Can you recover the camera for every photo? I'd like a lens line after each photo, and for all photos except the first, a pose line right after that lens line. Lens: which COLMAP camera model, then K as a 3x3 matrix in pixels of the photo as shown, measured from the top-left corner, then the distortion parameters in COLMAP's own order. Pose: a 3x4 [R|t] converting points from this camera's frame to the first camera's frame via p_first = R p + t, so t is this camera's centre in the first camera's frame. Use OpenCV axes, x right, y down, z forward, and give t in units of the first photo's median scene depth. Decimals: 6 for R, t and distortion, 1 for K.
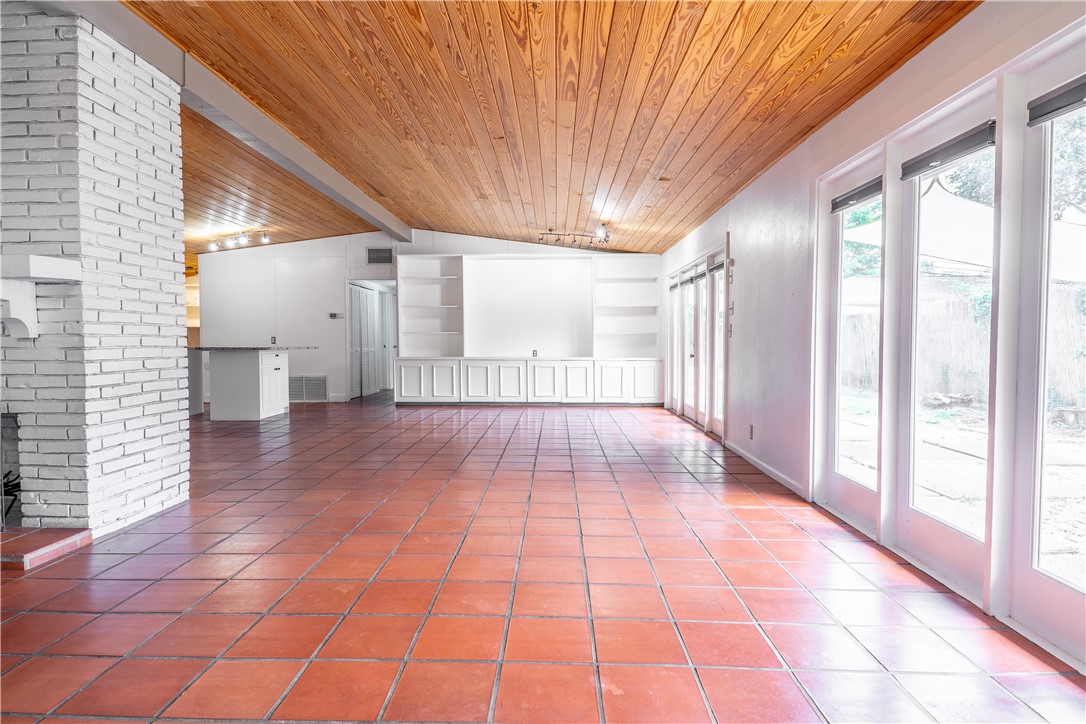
lens RADIAL K [[588.3, 0, 541.4], [0, 588.3, 361.4], [0, 0, 1]] dist [0.046054, -0.034935]
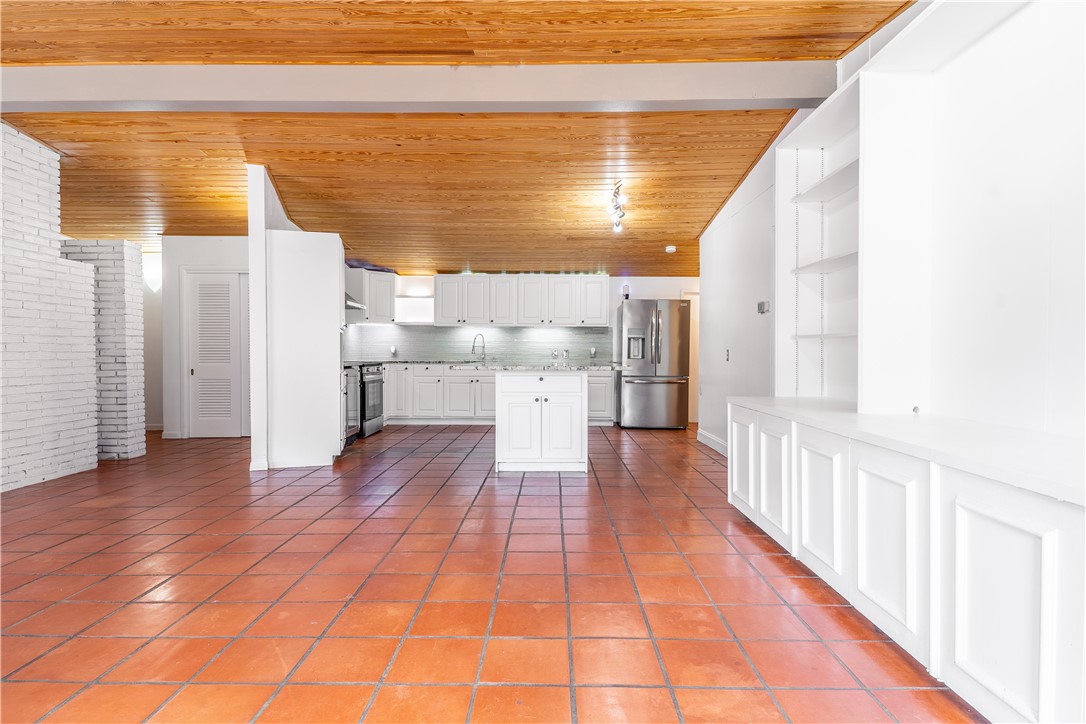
lens RADIAL K [[588.3, 0, 541.4], [0, 588.3, 361.4], [0, 0, 1]] dist [0.046054, -0.034935]
pose [[0.011432, 0.016459, -0.999799, 0.322264], [-0.037080, 0.999184, 0.016025, -0.064176], [0.999247, 0.036889, 0.012033, 1.613785]]
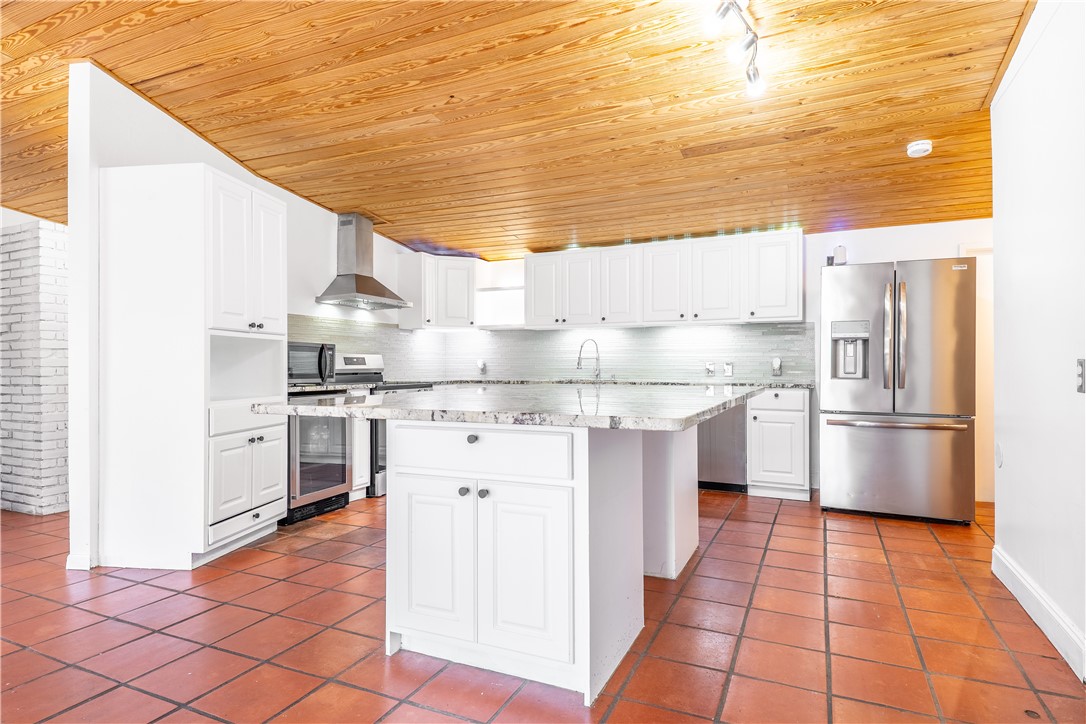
lens RADIAL K [[588.3, 0, 541.4], [0, 588.3, 361.4], [0, 0, 1]] dist [0.046054, -0.034935]
pose [[-0.396638, -0.003736, -0.917968, -0.366569], [-0.027860, 0.999580, 0.007969, -0.074725], [0.917552, 0.028735, -0.396575, 1.832866]]
